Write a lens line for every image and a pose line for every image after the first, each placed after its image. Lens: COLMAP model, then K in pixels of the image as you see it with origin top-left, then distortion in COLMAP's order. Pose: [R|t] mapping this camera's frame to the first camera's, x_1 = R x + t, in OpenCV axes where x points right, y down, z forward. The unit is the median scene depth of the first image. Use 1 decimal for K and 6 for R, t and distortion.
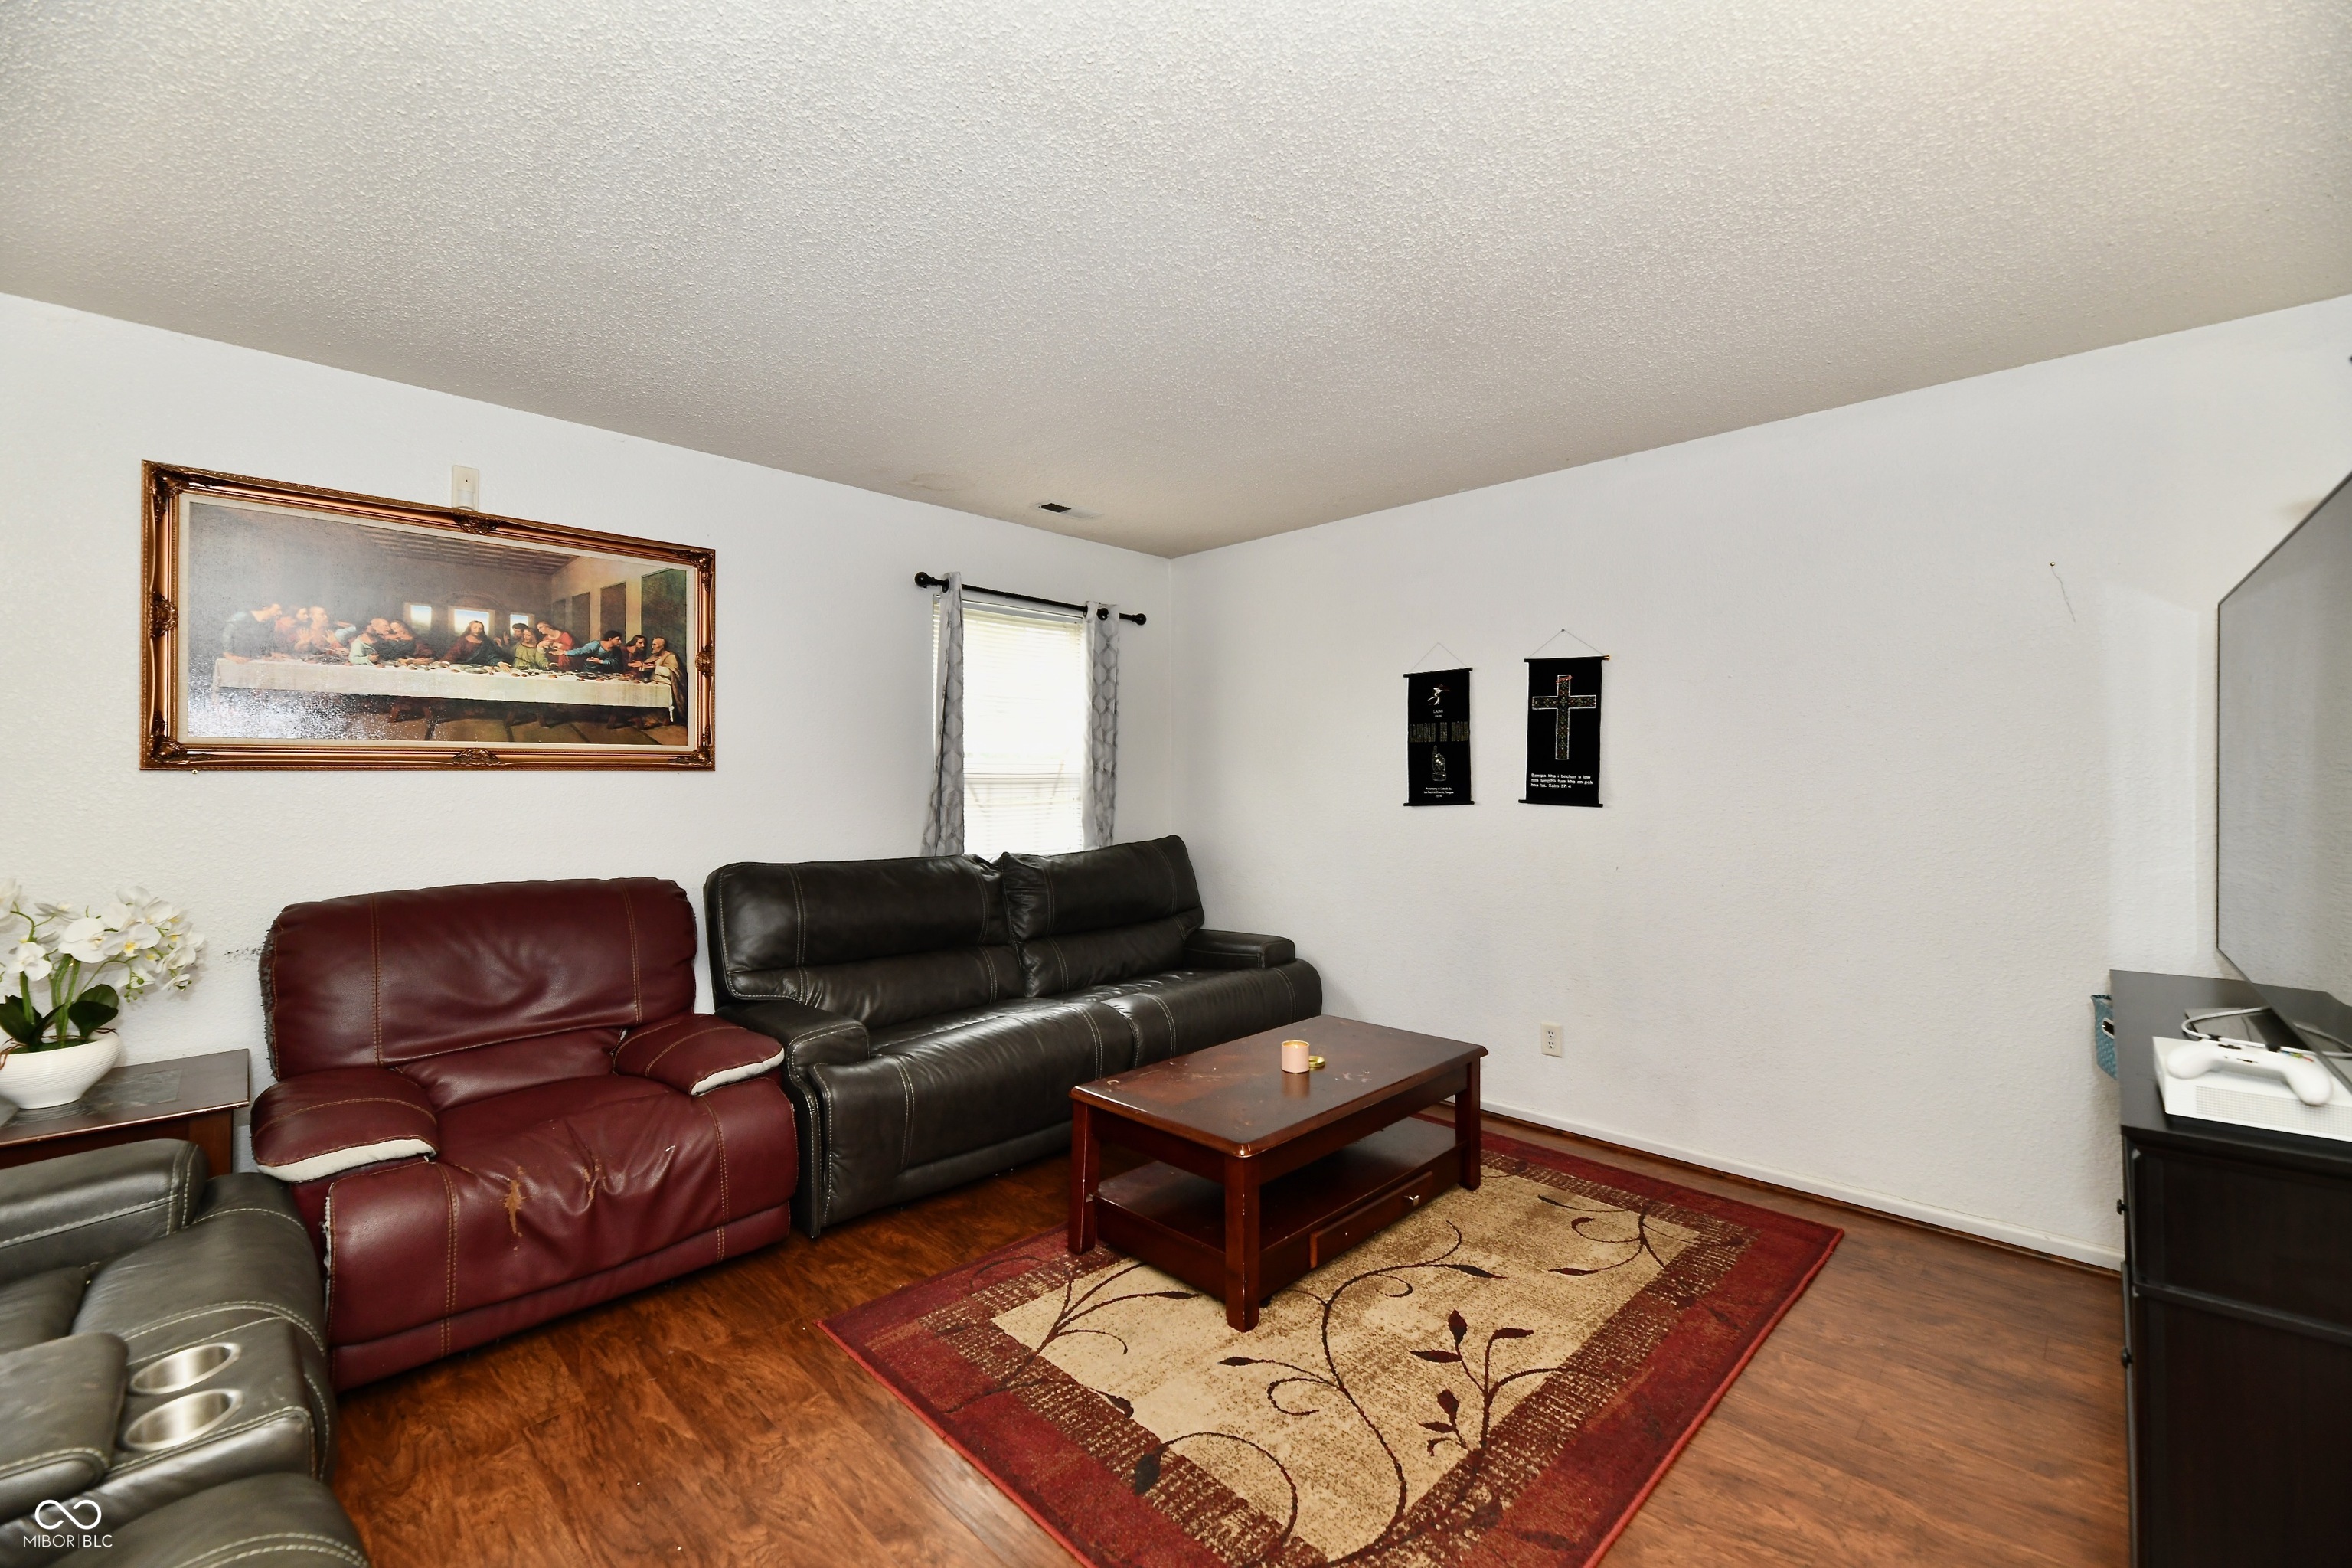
lens RADIAL K [[957.4, 0, 1167.7], [0, 957.4, 773.5], [0, 0, 1]] dist [-0.000042, -0.003791]
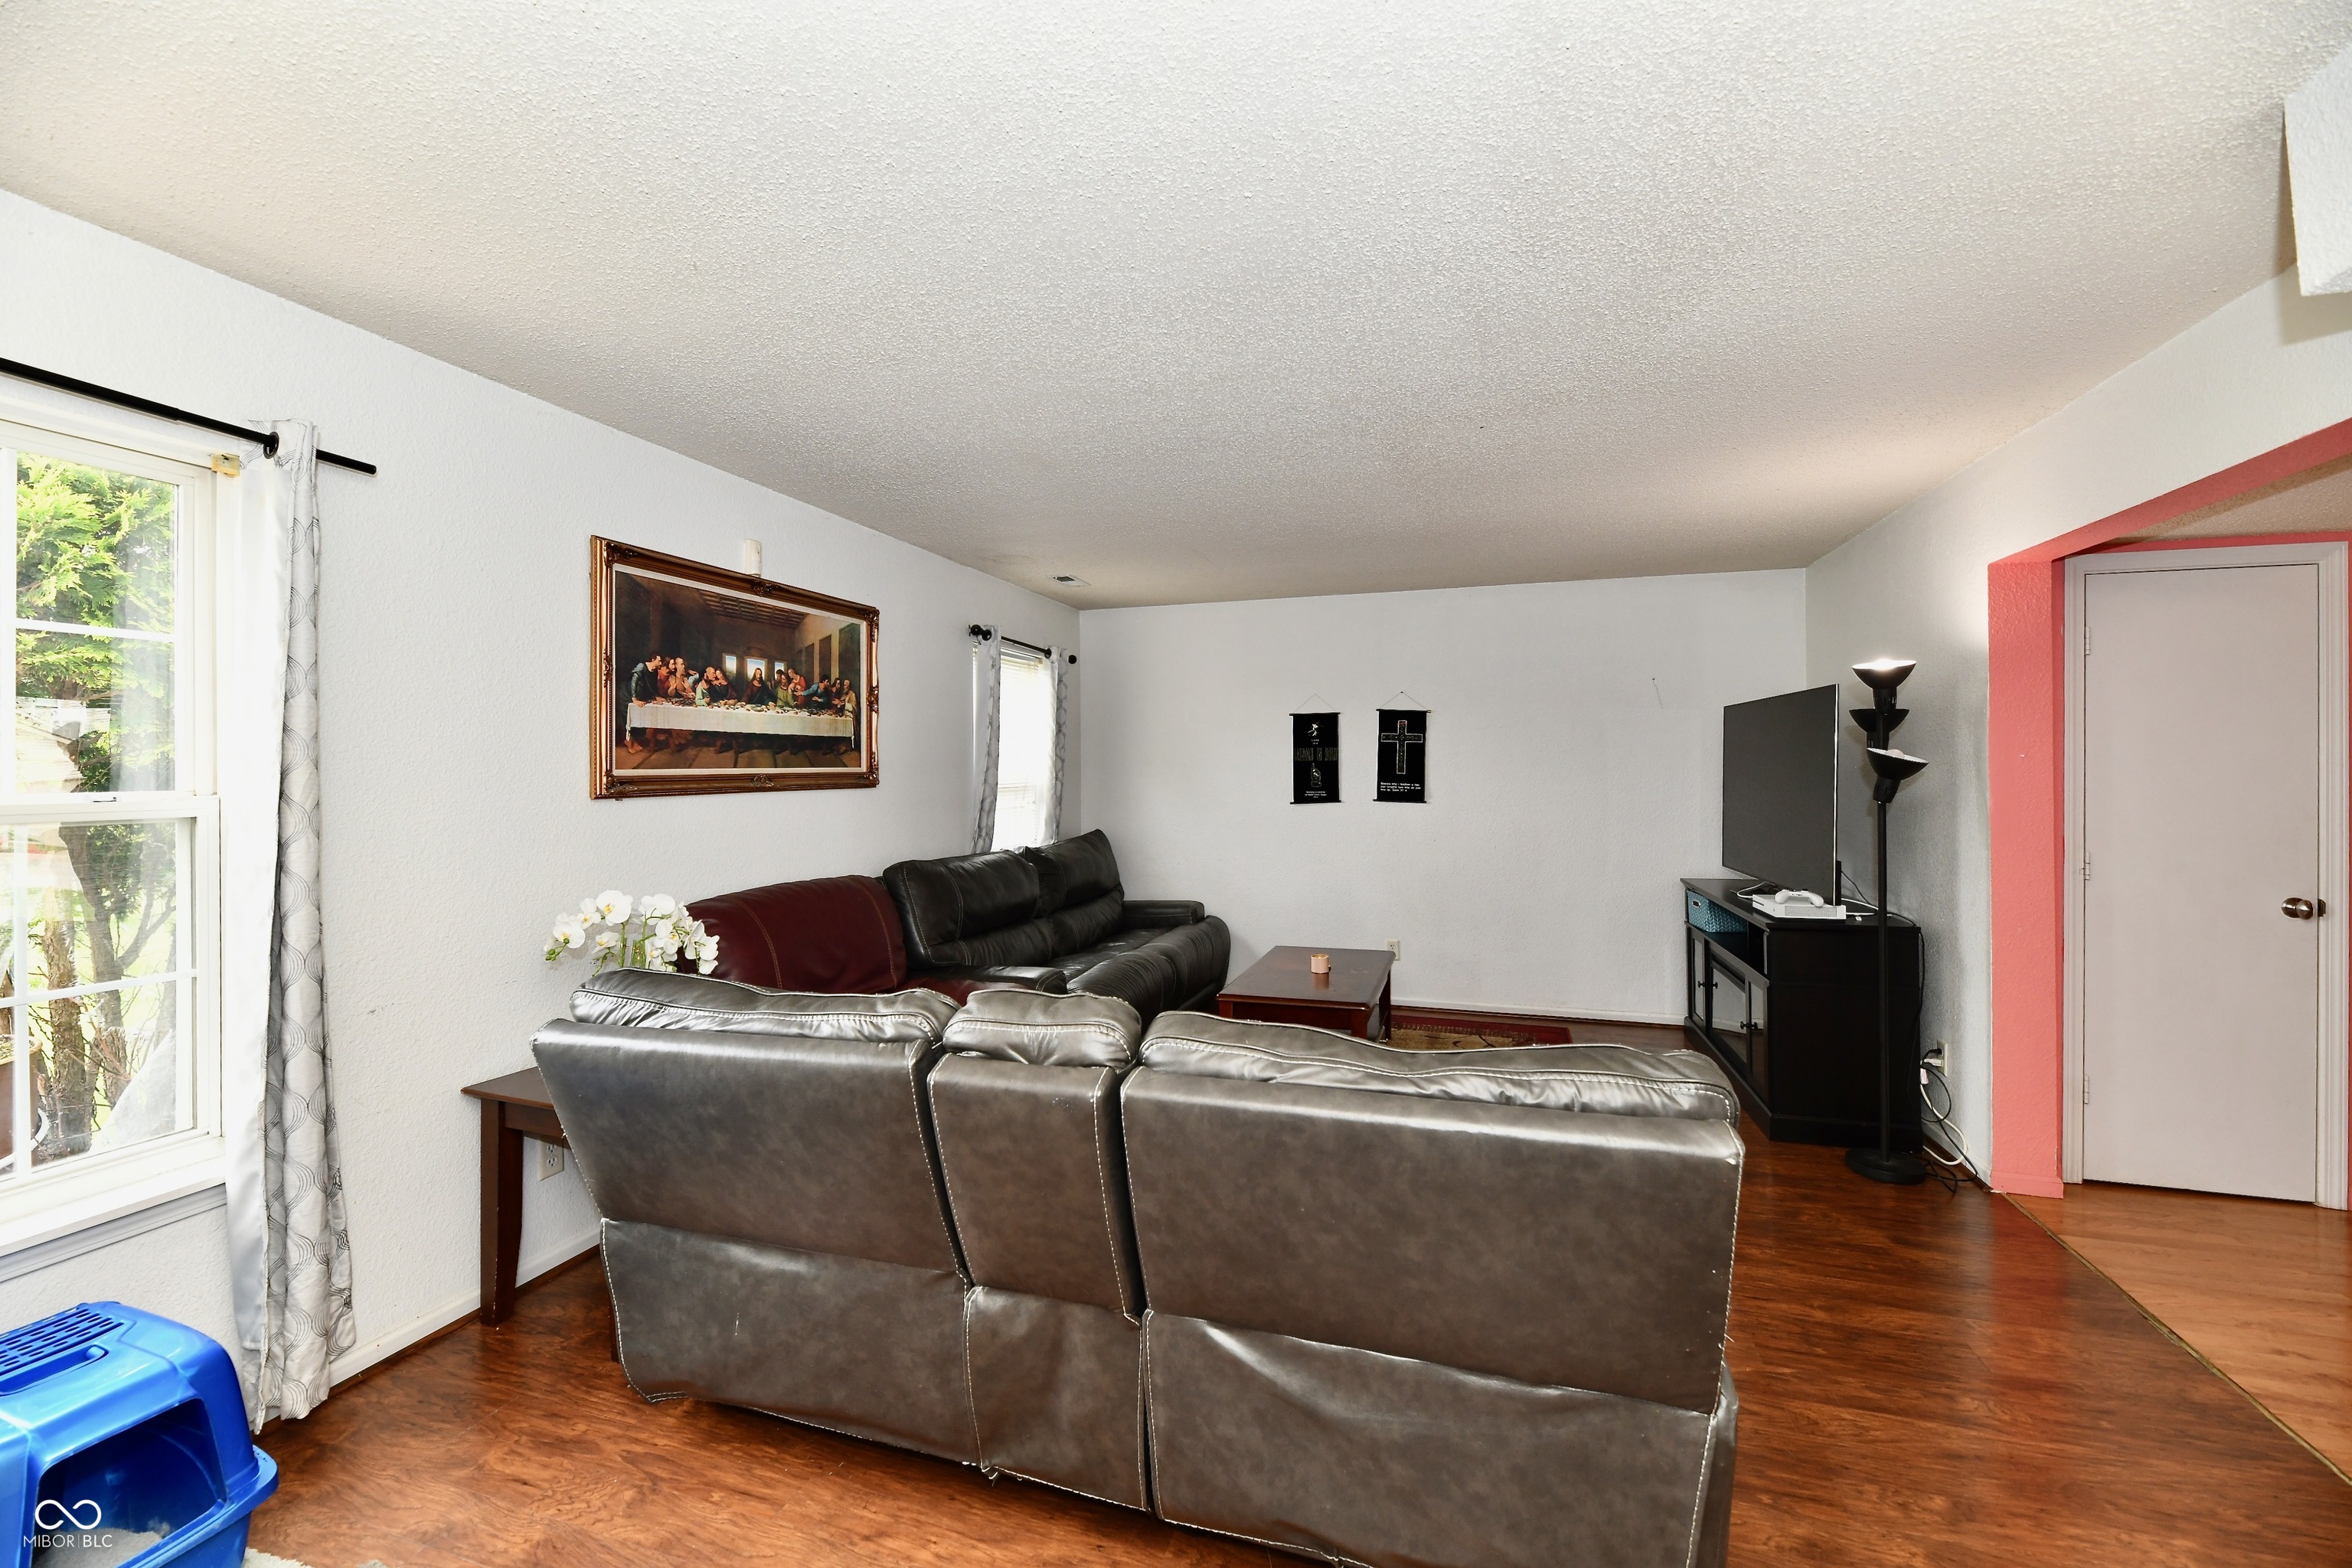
lens RADIAL K [[957.4, 0, 1167.7], [0, 957.4, 773.5], [0, 0, 1]] dist [-0.000042, -0.003791]
pose [[0.892101, -0.005318, 0.451805, -0.727619], [0.000569, 0.999943, 0.010647, -0.035352], [-0.451836, -0.009241, 0.892053, -0.279210]]
